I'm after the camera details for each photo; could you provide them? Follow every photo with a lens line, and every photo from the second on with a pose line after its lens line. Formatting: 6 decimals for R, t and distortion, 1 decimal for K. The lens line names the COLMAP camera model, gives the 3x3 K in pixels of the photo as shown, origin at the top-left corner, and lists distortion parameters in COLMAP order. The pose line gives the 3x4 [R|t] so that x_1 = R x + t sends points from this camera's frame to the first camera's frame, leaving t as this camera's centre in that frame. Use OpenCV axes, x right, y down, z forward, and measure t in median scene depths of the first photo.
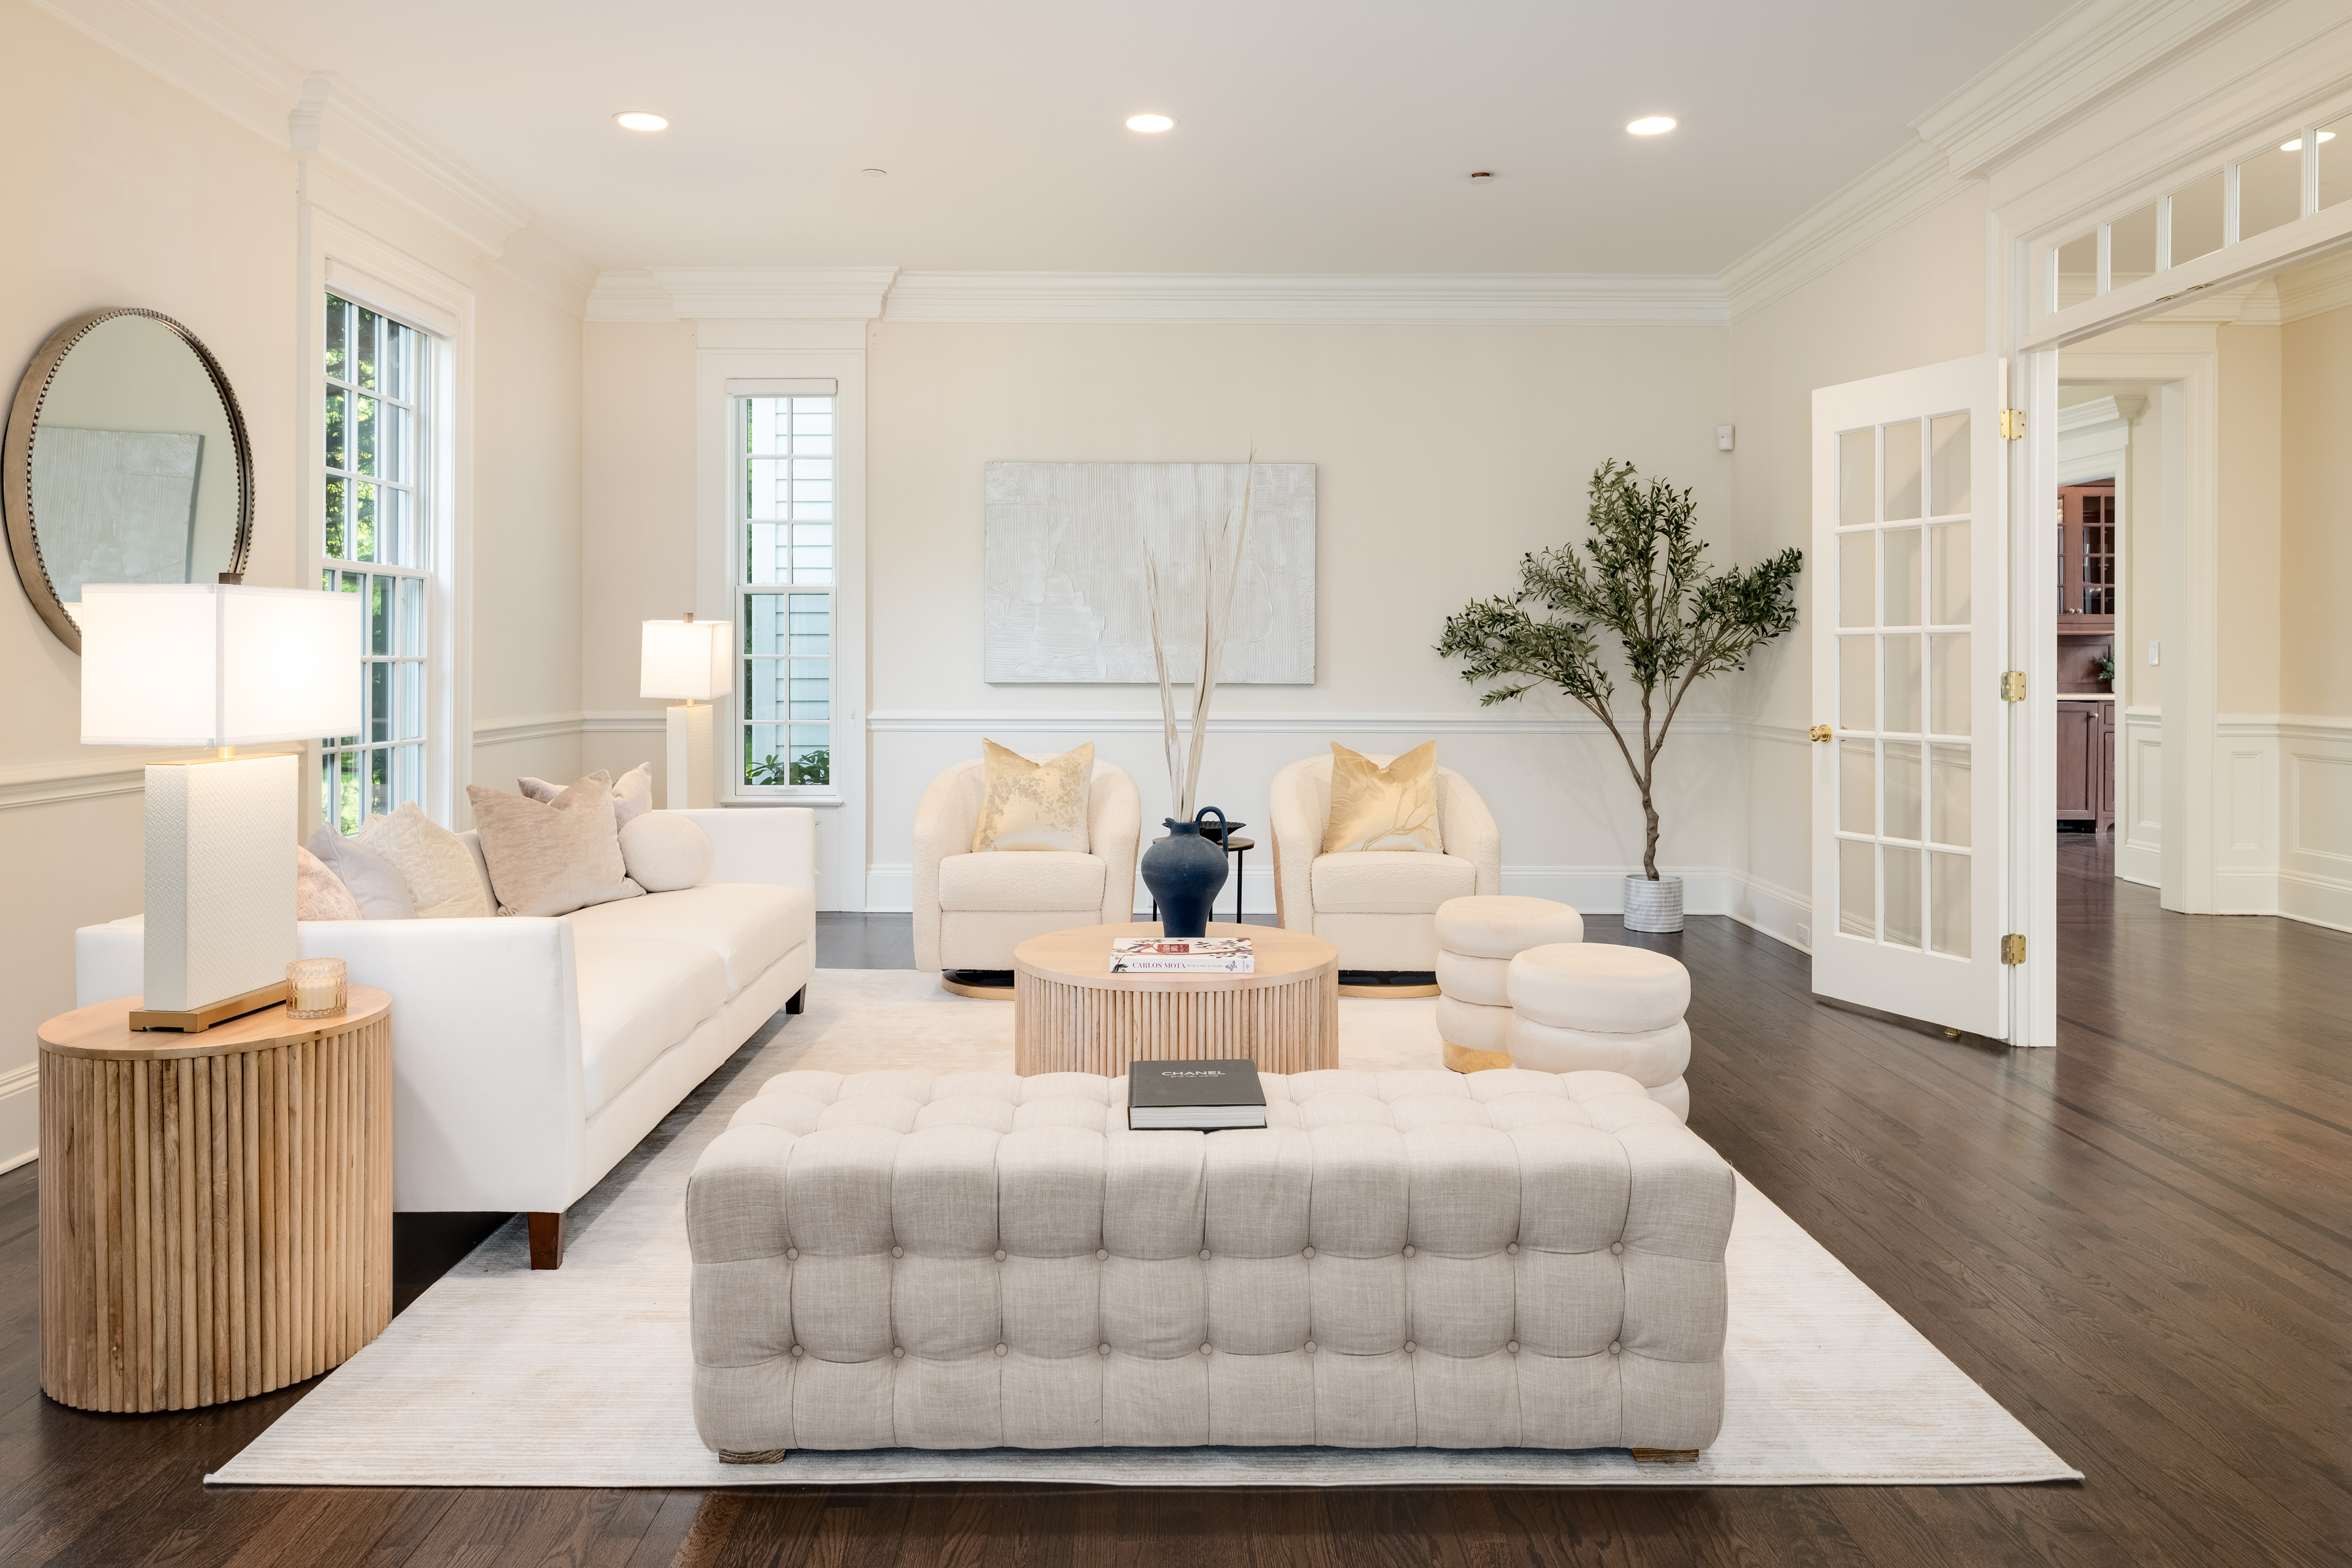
lens RADIAL K [[1602.3, 0, 1168.1], [0, 1602.3, 777.1], [0, 0, 1]] dist [-0.012349, -0.002794]
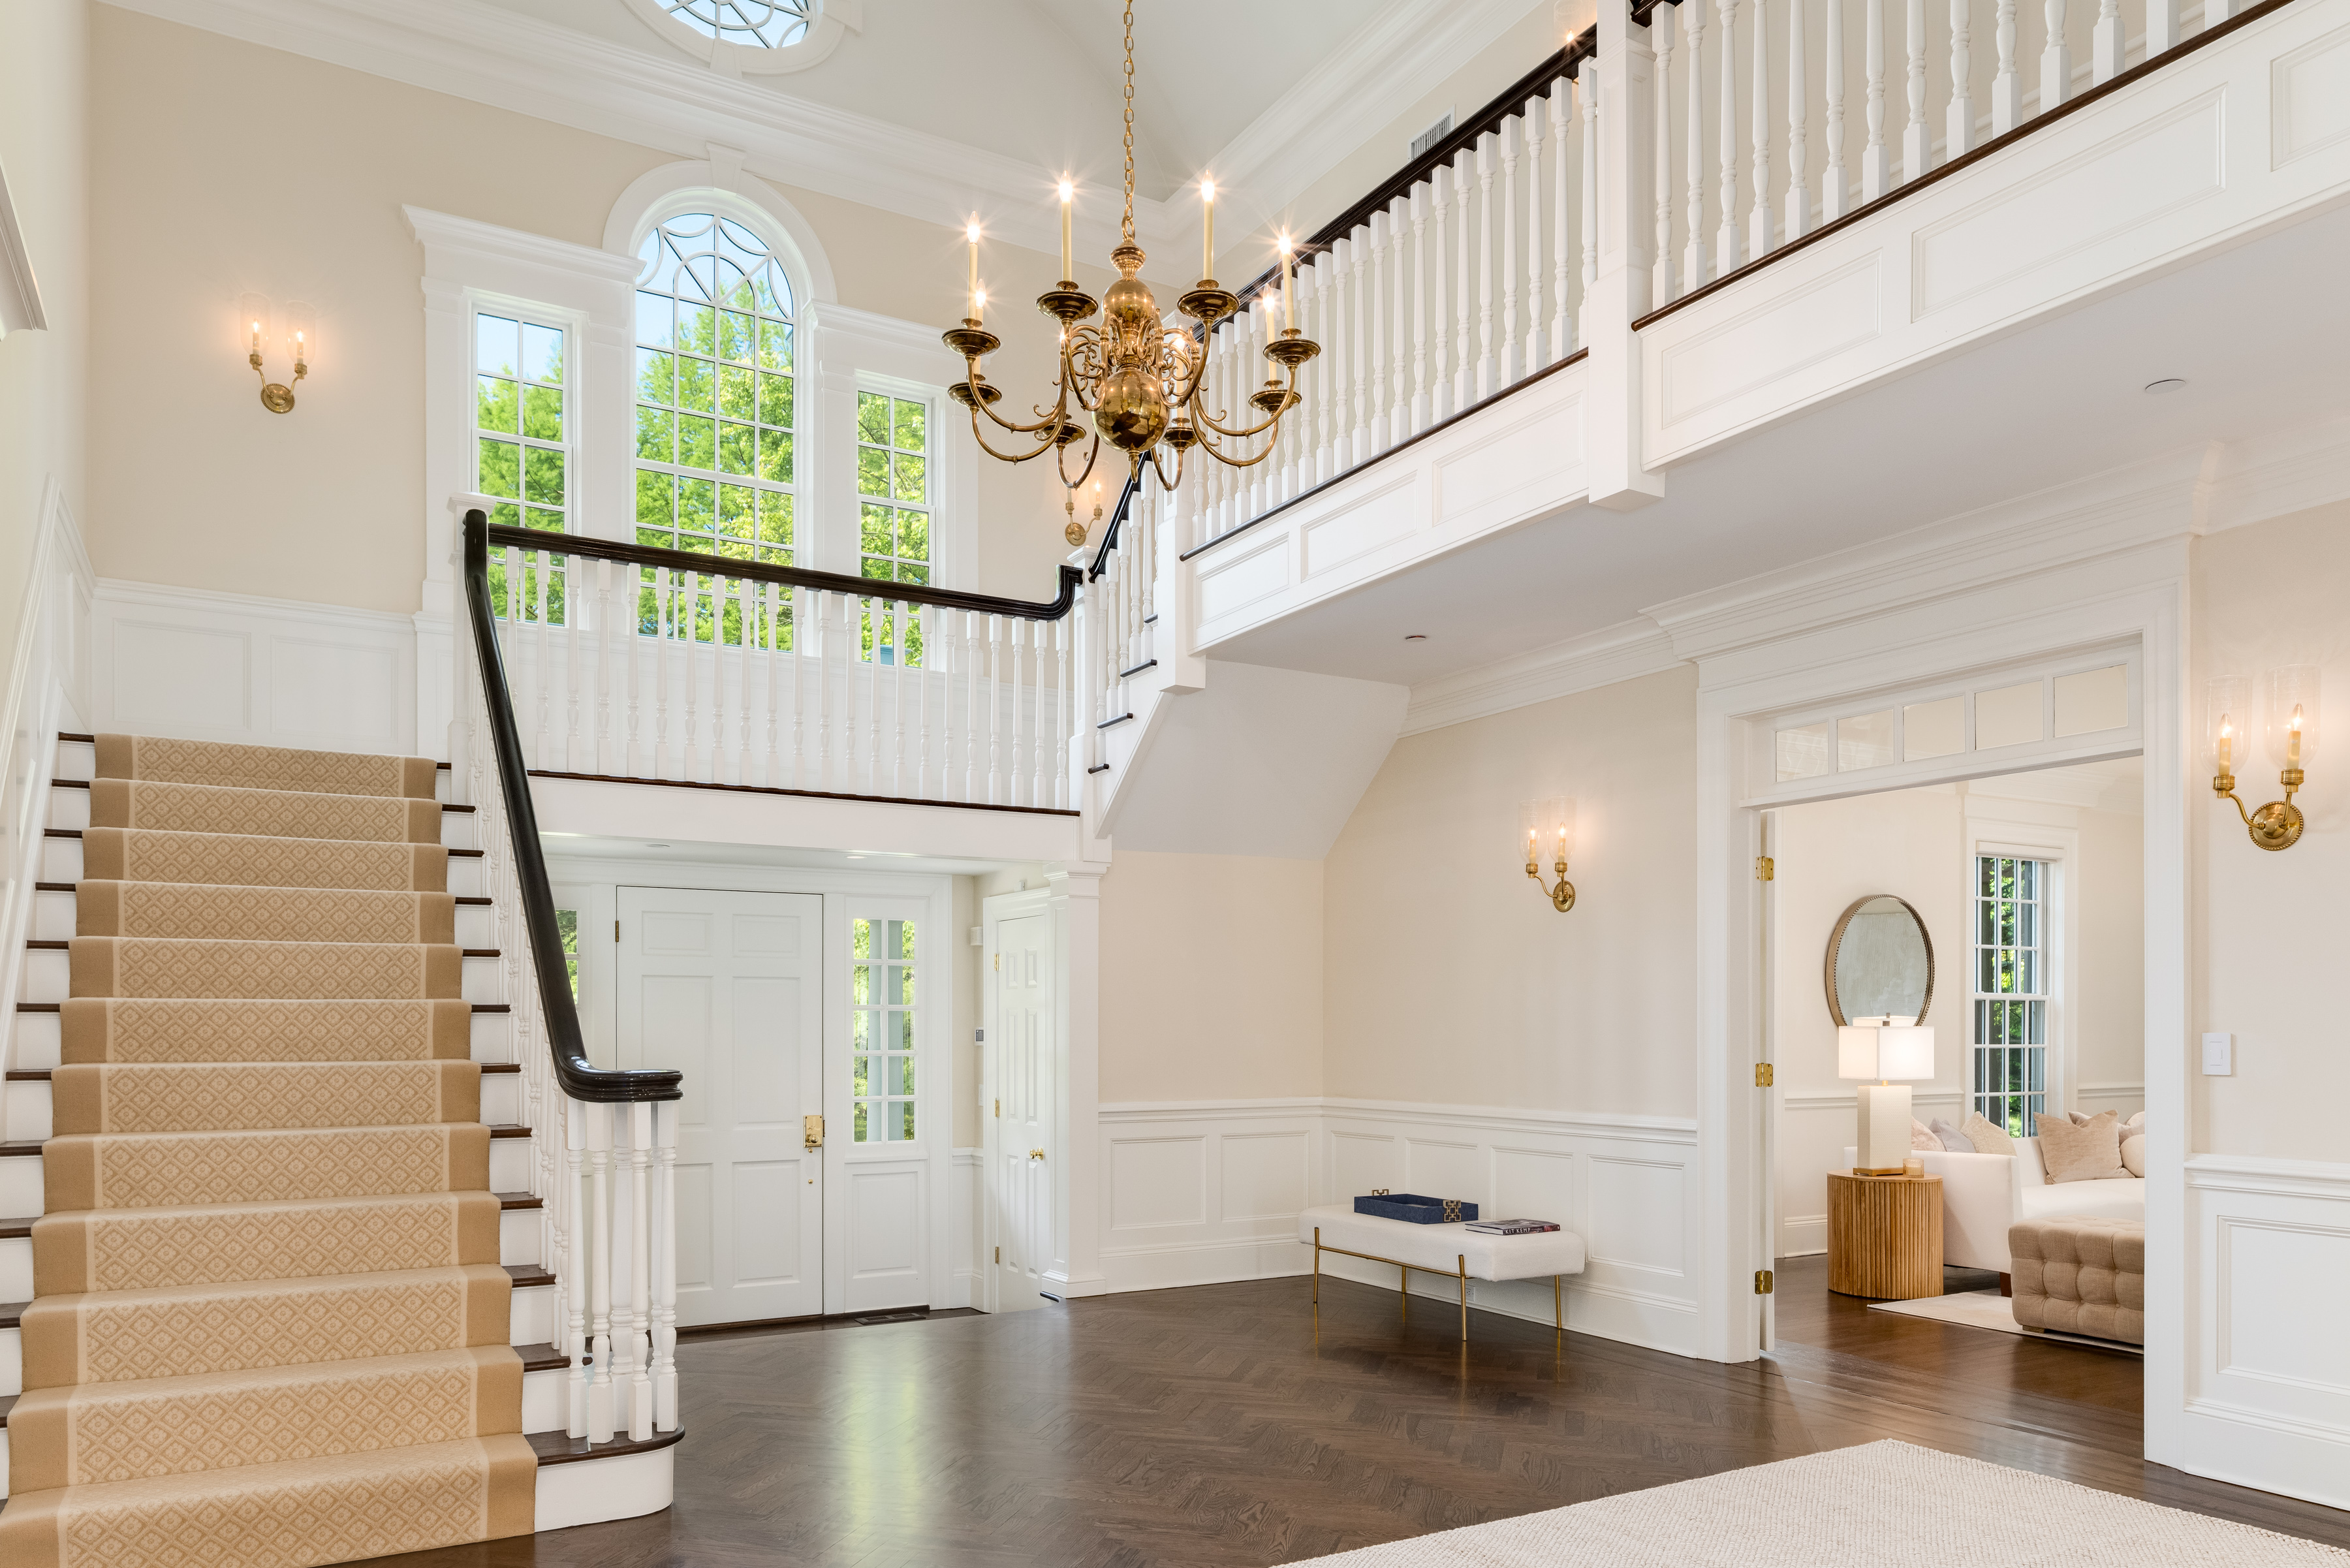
lens RADIAL K [[1600.9, 0, 1169.2], [0, 1600.9, 786.6], [0, 0, 1]] dist [-0.012349, -0.002794]
pose [[0.497291, -0.125027, -0.858528, 1.447364], [-0.070423, 0.980479, -0.183579, 0.087233], [0.864721, 0.151752, 0.478779, -1.752080]]
